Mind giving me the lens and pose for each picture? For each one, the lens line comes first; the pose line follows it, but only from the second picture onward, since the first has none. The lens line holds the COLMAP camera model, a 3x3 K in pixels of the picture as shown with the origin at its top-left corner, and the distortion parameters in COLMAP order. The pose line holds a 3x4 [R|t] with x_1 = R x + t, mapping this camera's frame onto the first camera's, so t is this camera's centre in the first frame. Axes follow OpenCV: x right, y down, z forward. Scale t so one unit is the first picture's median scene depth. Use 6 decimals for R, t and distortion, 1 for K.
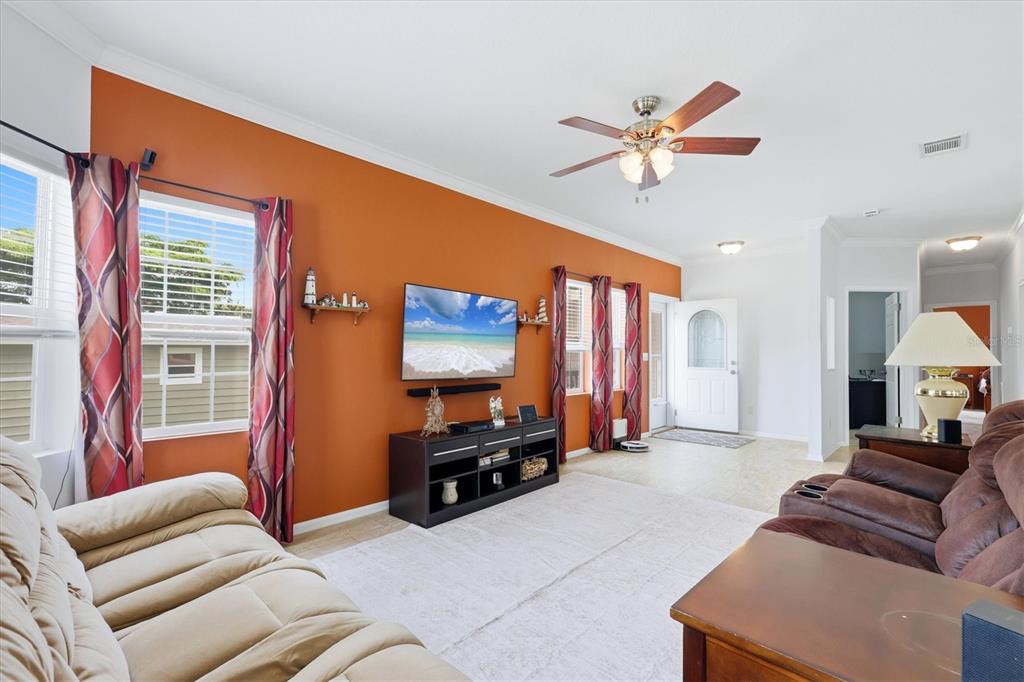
lens RADIAL K [[452.7, 0, 516.8], [0, 452.7, 341.3], [0, 0, 1]] dist [0.003974, -0.000021]
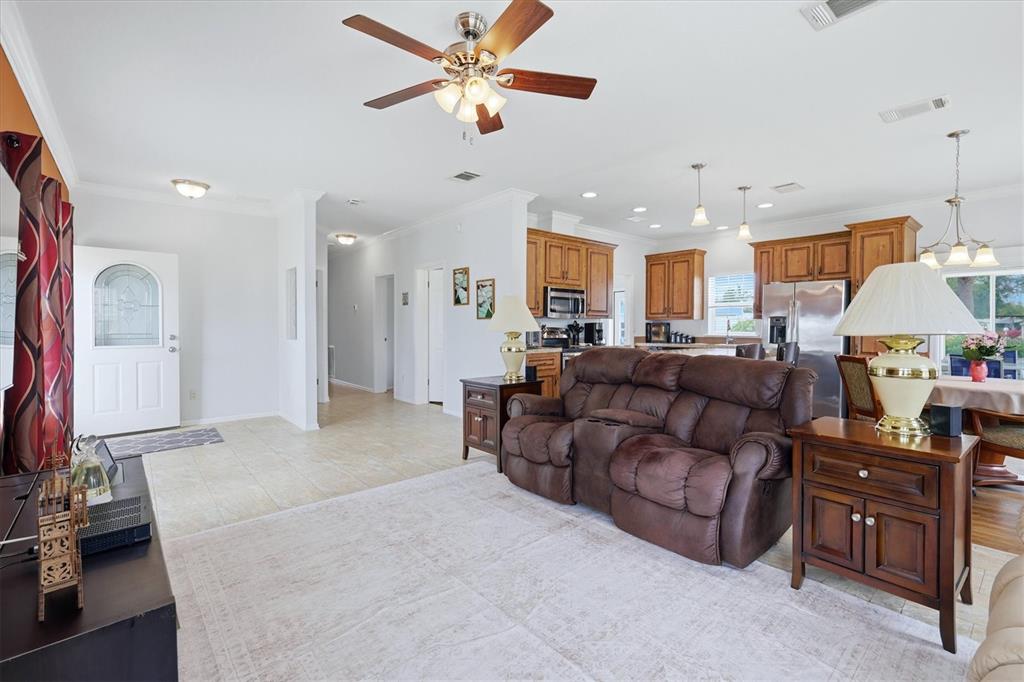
lens RADIAL K [[452.7, 0, 509.4], [0, 452.7, 331.2], [0, 0, 1]] dist [0.003974, -0.000021]
pose [[0.119603, -0.018882, 0.992642, -0.347169], [-0.019638, 0.999579, 0.021380, 0.013733], [-0.992628, -0.022051, 0.119181, 0.523375]]
